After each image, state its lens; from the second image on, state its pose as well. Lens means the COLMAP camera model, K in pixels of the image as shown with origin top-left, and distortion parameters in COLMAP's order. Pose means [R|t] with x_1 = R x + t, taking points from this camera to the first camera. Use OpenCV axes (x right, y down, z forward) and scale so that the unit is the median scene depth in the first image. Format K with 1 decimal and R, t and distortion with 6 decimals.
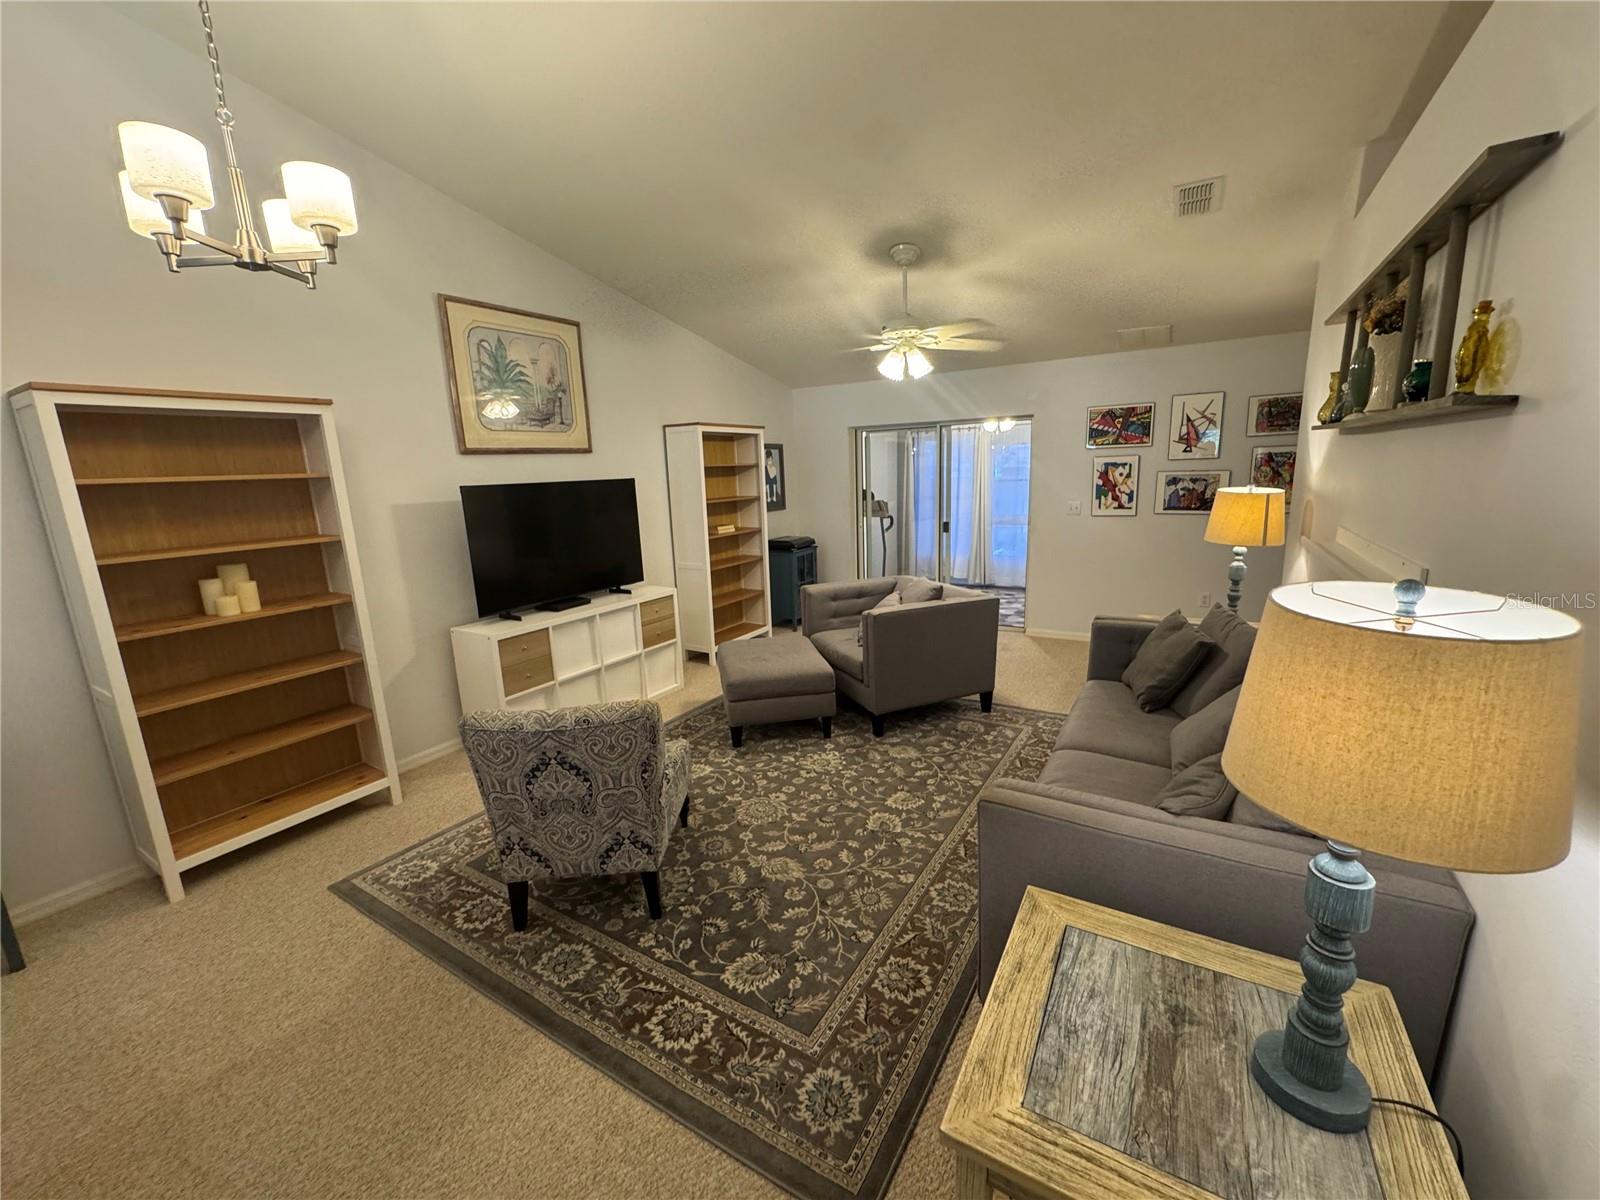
lens RADIAL K [[638.3, 0, 800.3], [0, 638.3, 594.9], [0, 0, 1]] dist [-0.002771, -0.000319]
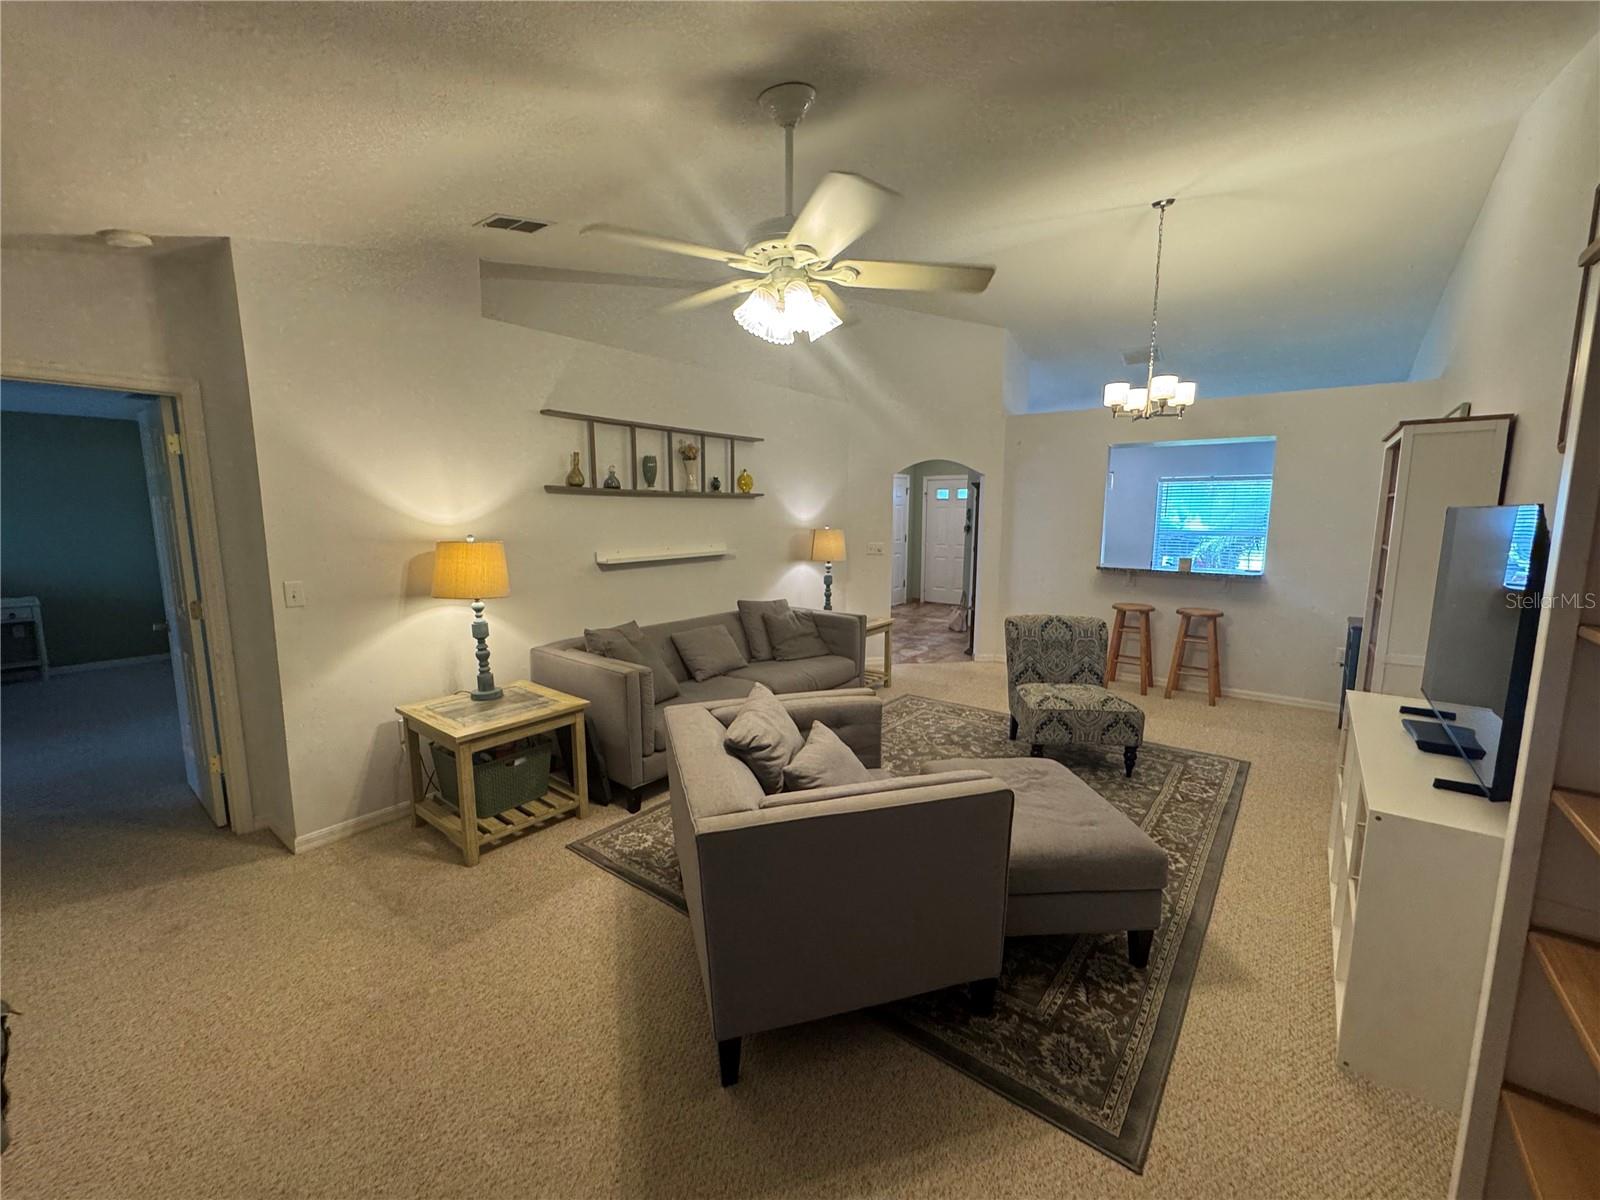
lens RADIAL K [[638.3, 0, 799.2], [0, 638.3, 596.8], [0, 0, 1]] dist [-0.002771, -0.000319]
pose [[-0.992966, 0.019787, 0.116736, 0.103412], [0.056615, 0.945267, 0.321347, -0.322508], [-0.103989, 0.325696, -0.939739, 1.645972]]
